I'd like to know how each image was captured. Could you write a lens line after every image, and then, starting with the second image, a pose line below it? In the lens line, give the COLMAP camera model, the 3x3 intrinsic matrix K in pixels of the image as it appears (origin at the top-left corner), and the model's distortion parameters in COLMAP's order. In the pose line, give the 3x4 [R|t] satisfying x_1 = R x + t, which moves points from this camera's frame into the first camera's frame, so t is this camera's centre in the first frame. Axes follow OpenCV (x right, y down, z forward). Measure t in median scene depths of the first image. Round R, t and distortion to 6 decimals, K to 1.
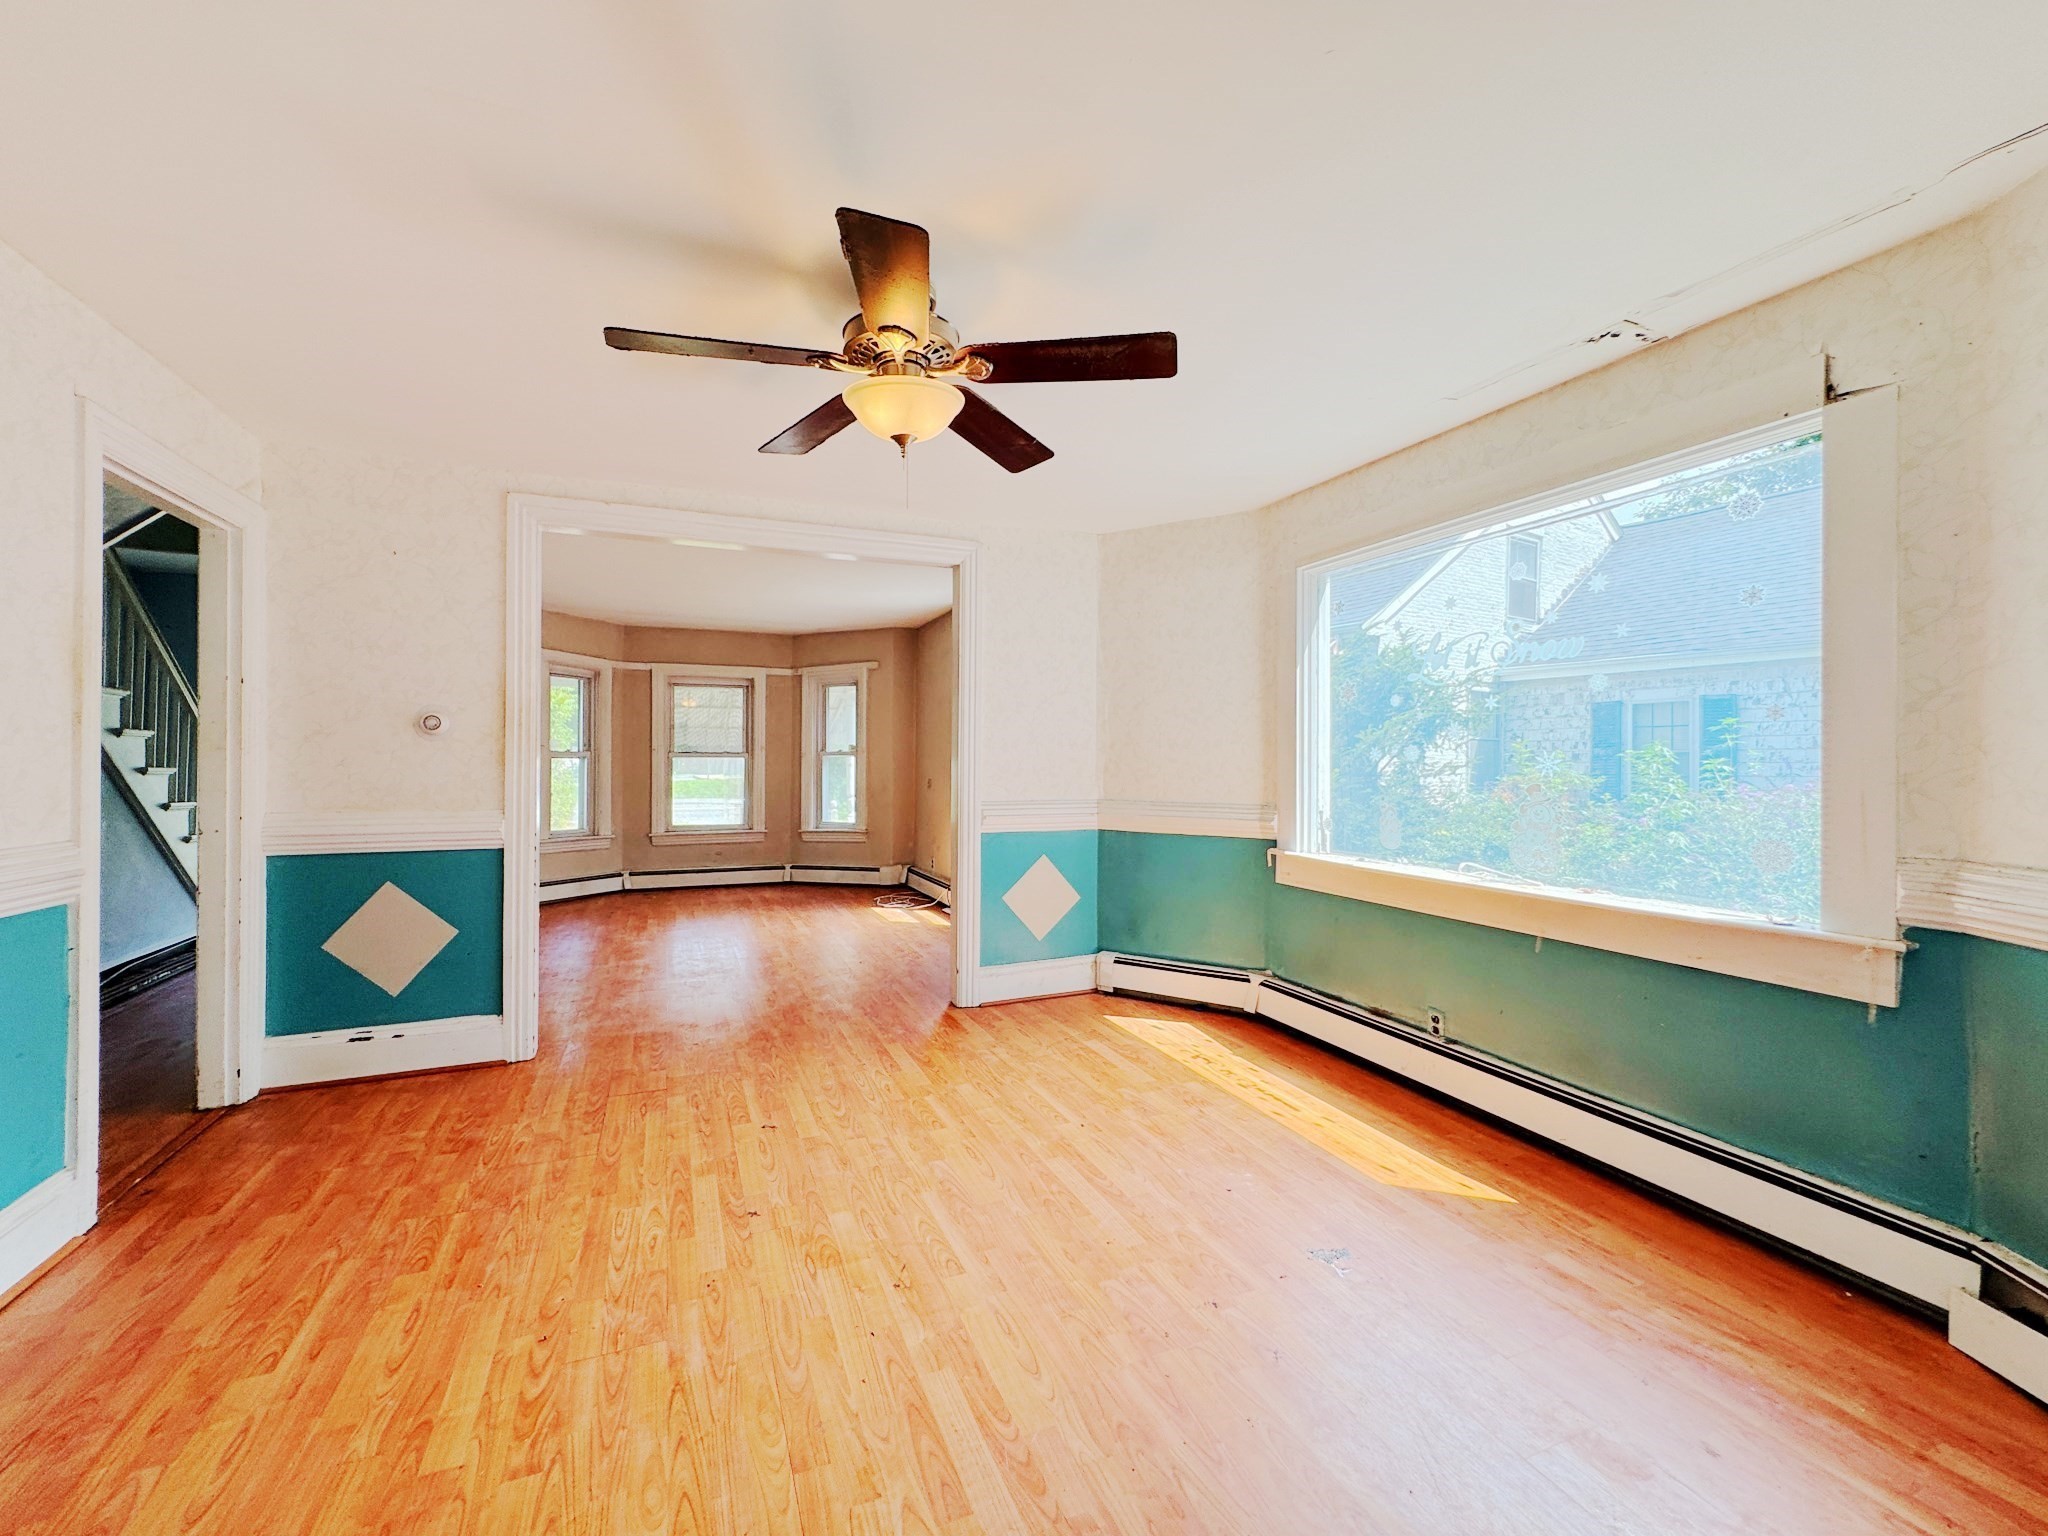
lens RADIAL K [[823.1, 0, 1053.2], [0, 823.1, 765.3], [0, 0, 1]] dist [-0.003479, 0.000788]
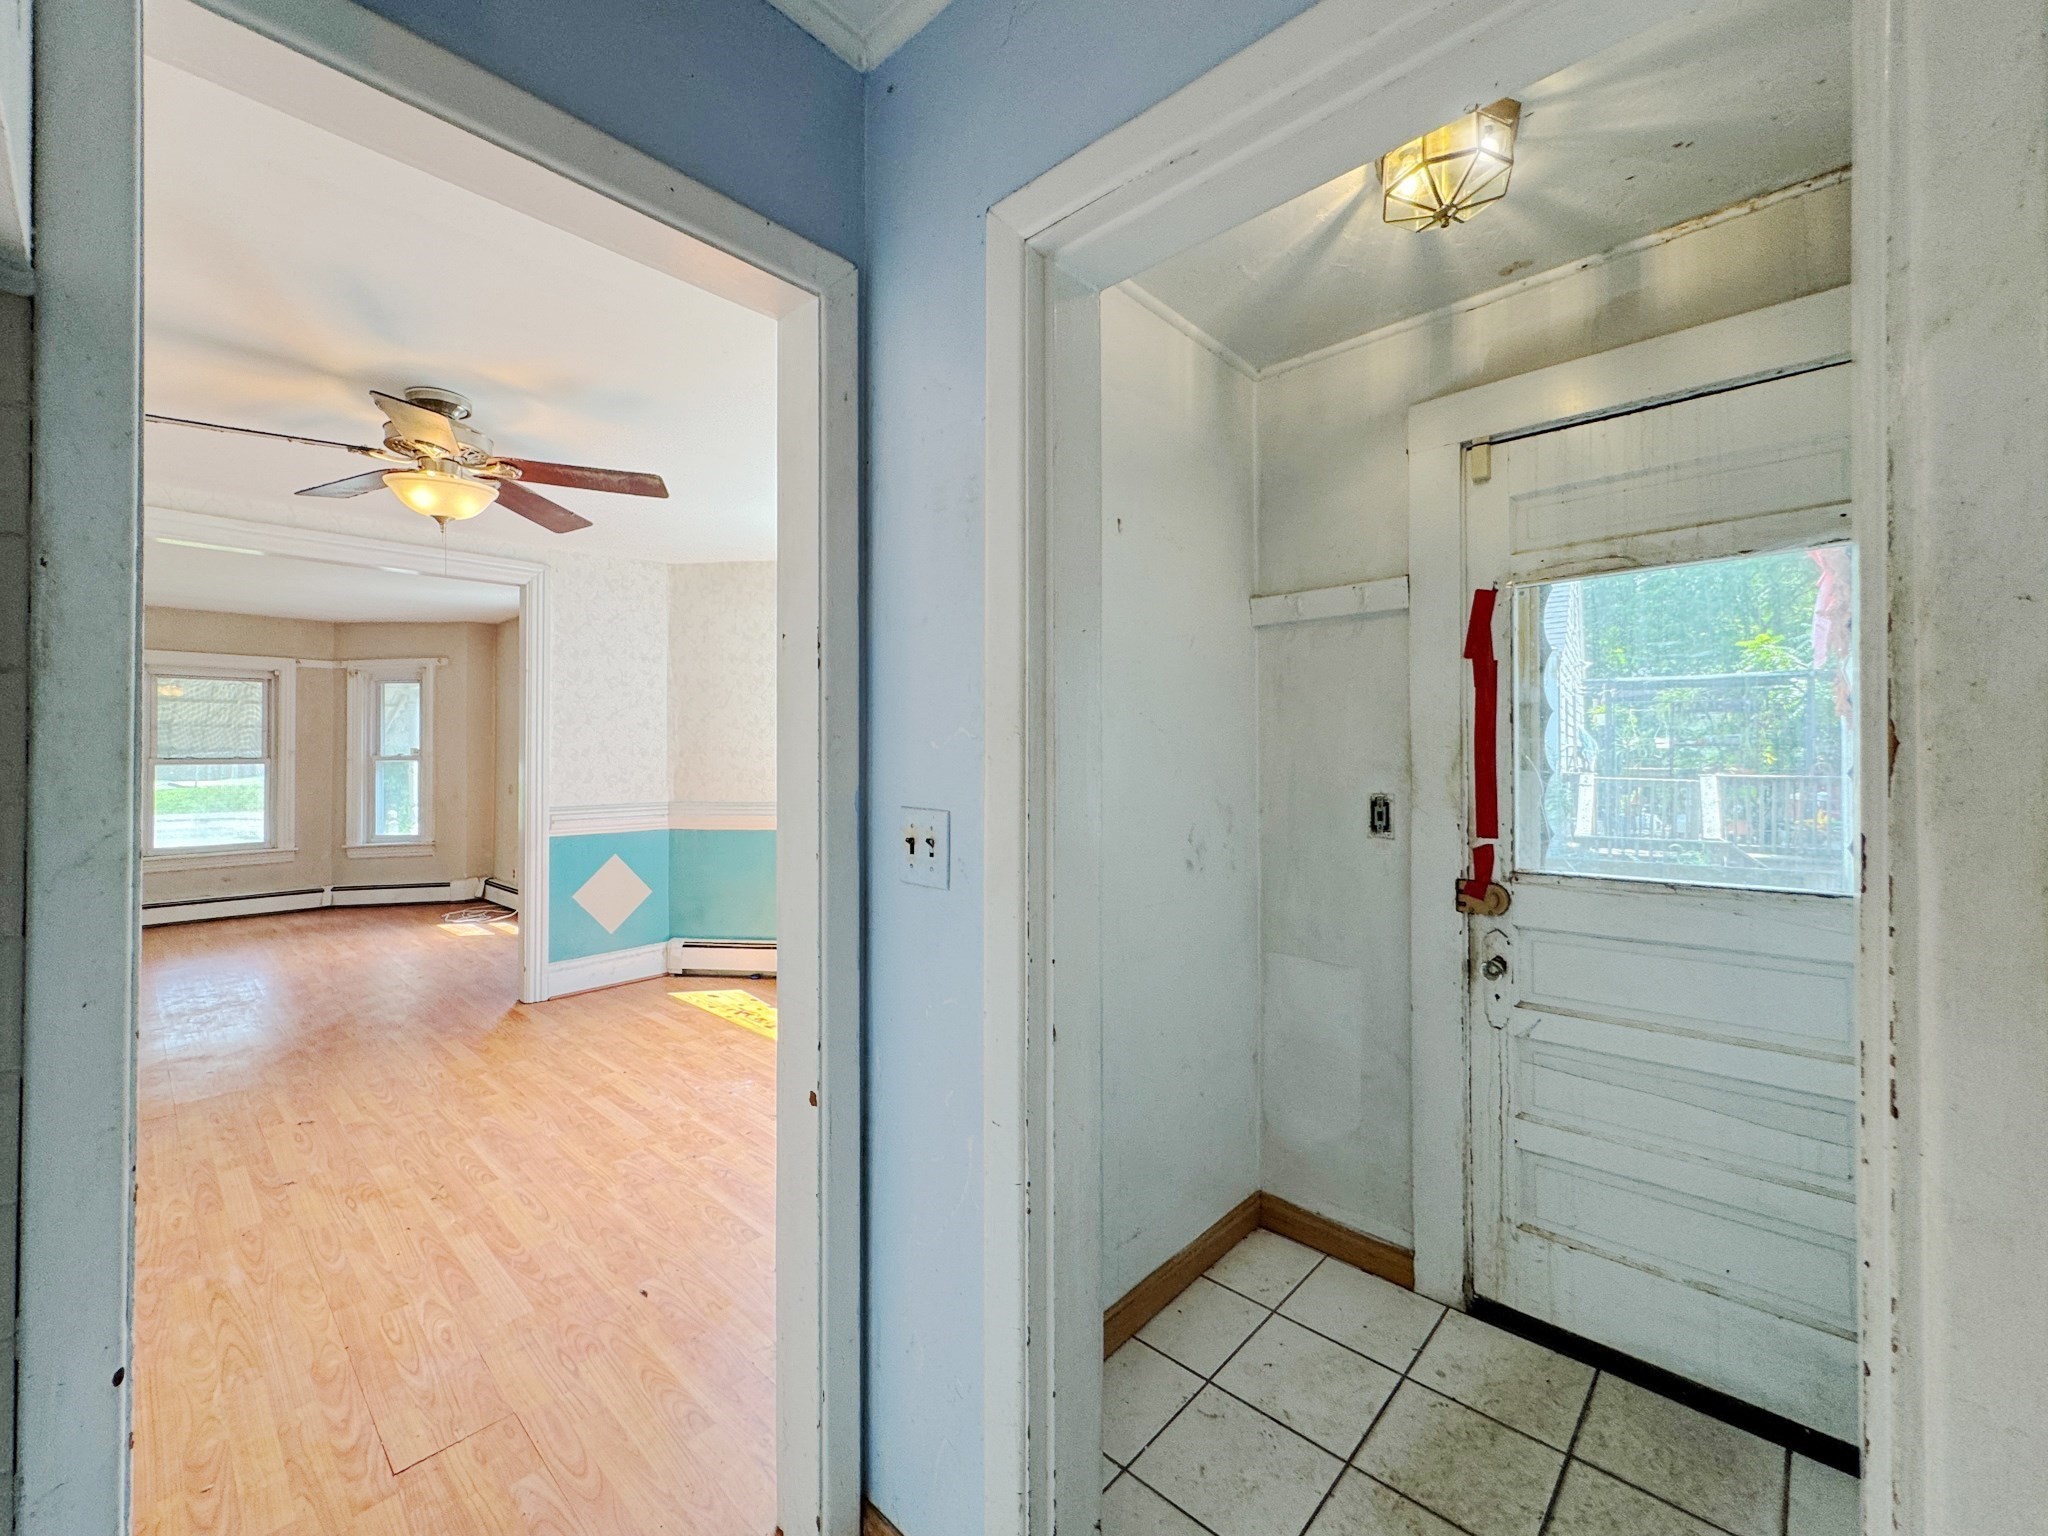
lens RADIAL K [[823.1, 0, 1008.1], [0, 823.1, 743.8], [0, 0, 1]] dist [-0.003479, 0.000788]
pose [[0.928609, -0.006411, 0.371005, 0.105015], [0.014120, 0.999737, -0.018066, -0.018123], [-0.370792, 0.022015, 0.928455, -0.326114]]
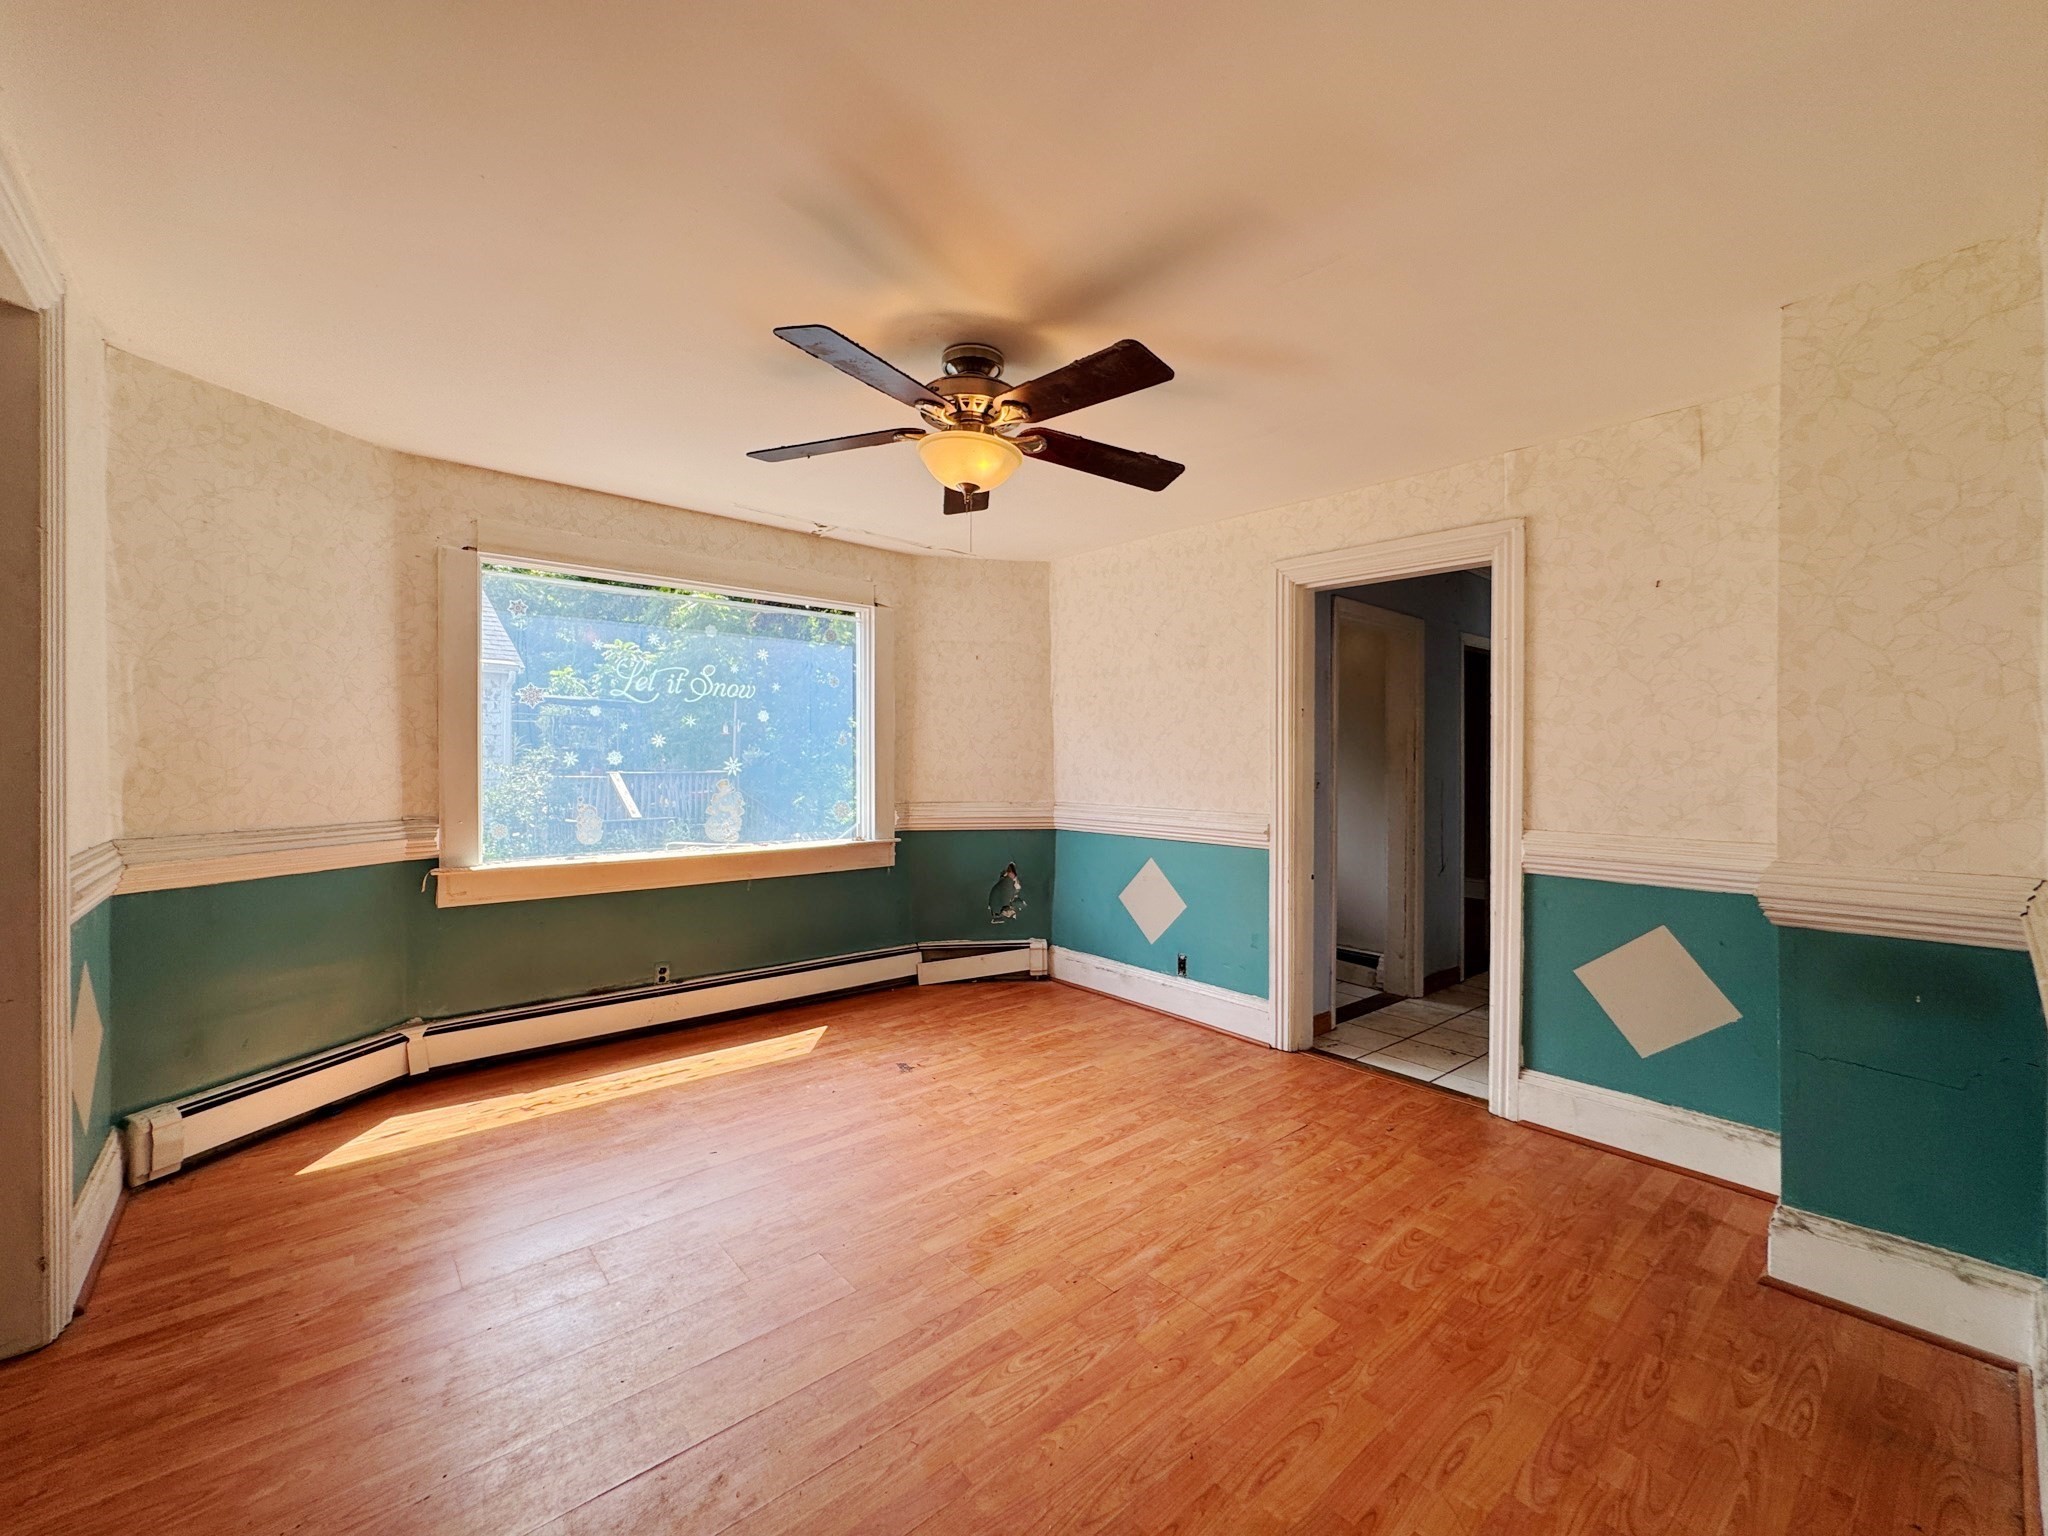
lens RADIAL K [[823.1, 0, 946.2], [0, 823.1, 765.4], [0, 0, 1]] dist [-0.003479, 0.000788]
pose [[-0.219672, -0.011734, 0.975503, -0.859143], [0.000281, 0.999927, 0.012091, -0.020257], [-0.975574, 0.002930, -0.219652, 0.856444]]
